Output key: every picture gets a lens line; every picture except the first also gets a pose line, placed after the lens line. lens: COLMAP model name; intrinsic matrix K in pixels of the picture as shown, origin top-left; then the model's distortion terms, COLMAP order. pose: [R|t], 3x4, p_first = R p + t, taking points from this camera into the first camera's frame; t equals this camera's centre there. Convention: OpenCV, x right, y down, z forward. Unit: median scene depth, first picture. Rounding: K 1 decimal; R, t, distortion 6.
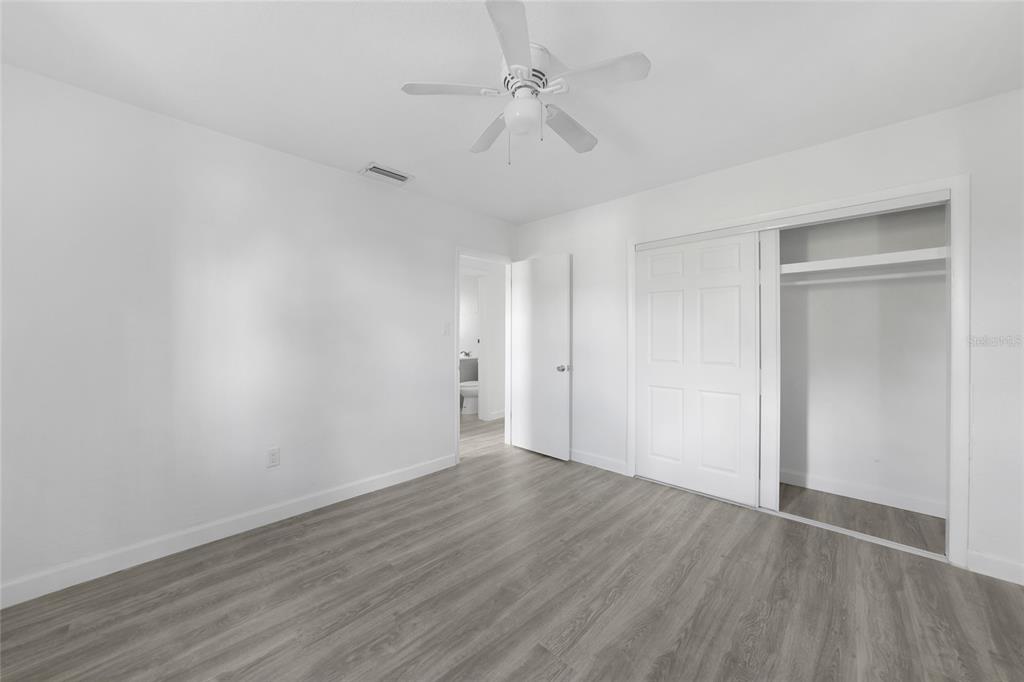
lens RADIAL K [[366.8, 0, 515.2], [0, 366.8, 338.1], [0, 0, 1]] dist [-0.028172, 0.006258]
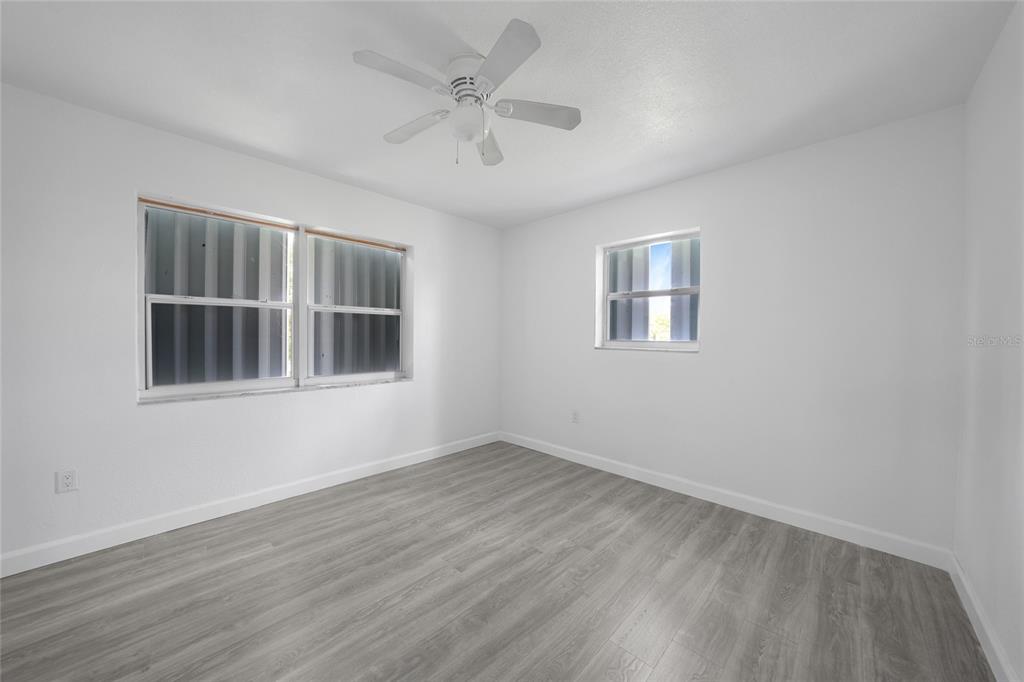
lens RADIAL K [[360.9, 0, 517.6], [0, 360.9, 338.8], [0, 0, 1]] dist [-0.001810, -0.000052]
pose [[-0.999937, -0.010254, -0.004622, -0.114551], [-0.010311, 0.999869, 0.012501, -0.010625], [0.004493, 0.012548, -0.999911, 2.124313]]
